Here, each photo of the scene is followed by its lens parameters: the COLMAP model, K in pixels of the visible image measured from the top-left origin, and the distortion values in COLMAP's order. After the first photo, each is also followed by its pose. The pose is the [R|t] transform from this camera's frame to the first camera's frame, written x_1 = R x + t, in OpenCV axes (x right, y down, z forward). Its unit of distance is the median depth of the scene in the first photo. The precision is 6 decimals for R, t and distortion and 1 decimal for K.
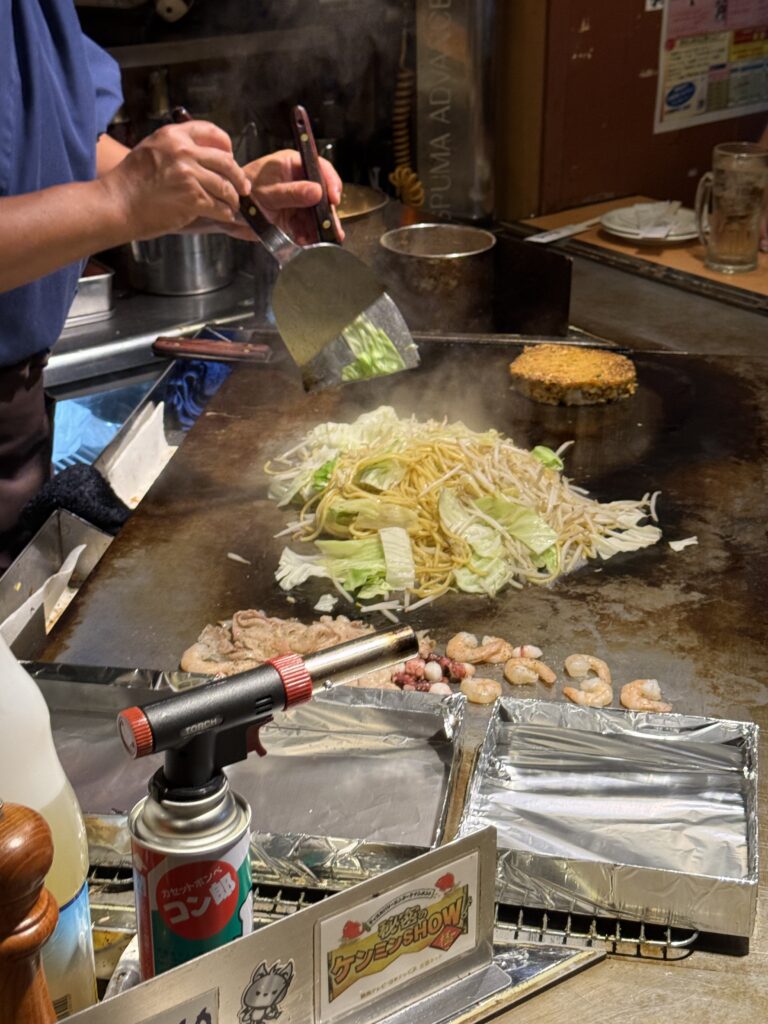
lens RADIAL K [[1615.2, 0, 378.2], [0, 1615.2, 507.0], [0, 0, 1]] dist [0.121545, 0.000000]
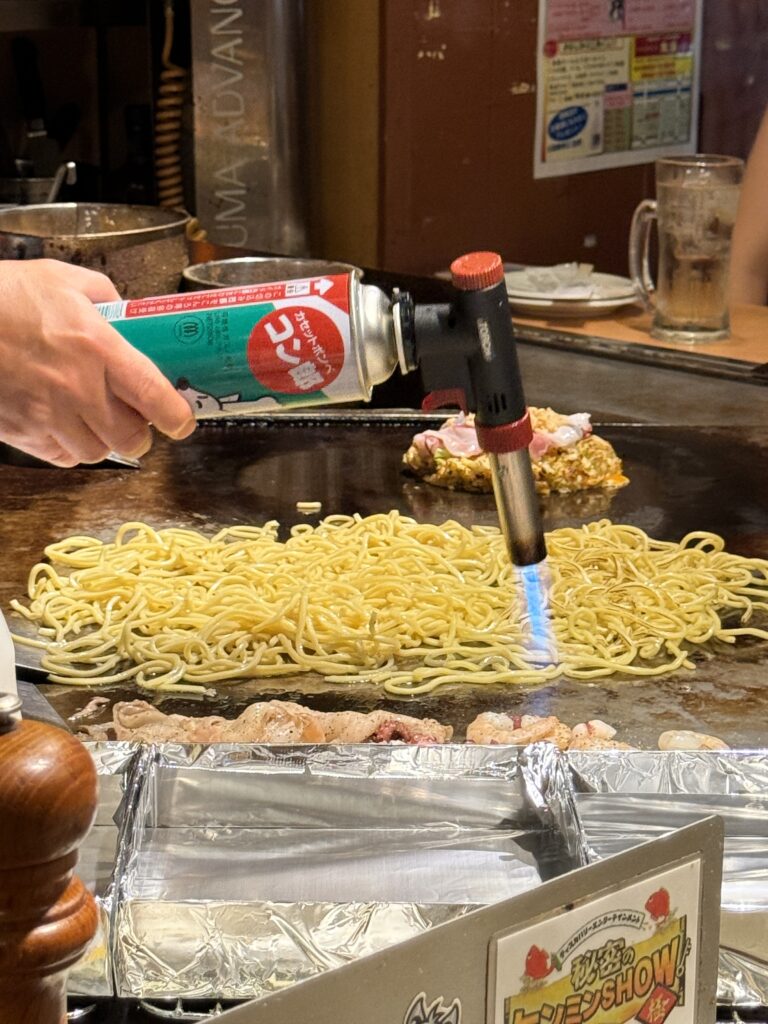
lens RADIAL K [[2583.0, 0, 386.5], [0, 2583.0, 514.0], [0, 0, 1]] dist [0.064761, 0.000000]
pose [[0.984796, -0.031075, 0.170915, -0.086886], [0.060875, 0.983216, -0.171989, 0.096620], [-0.162701, 0.179778, 0.970159, 0.015422]]
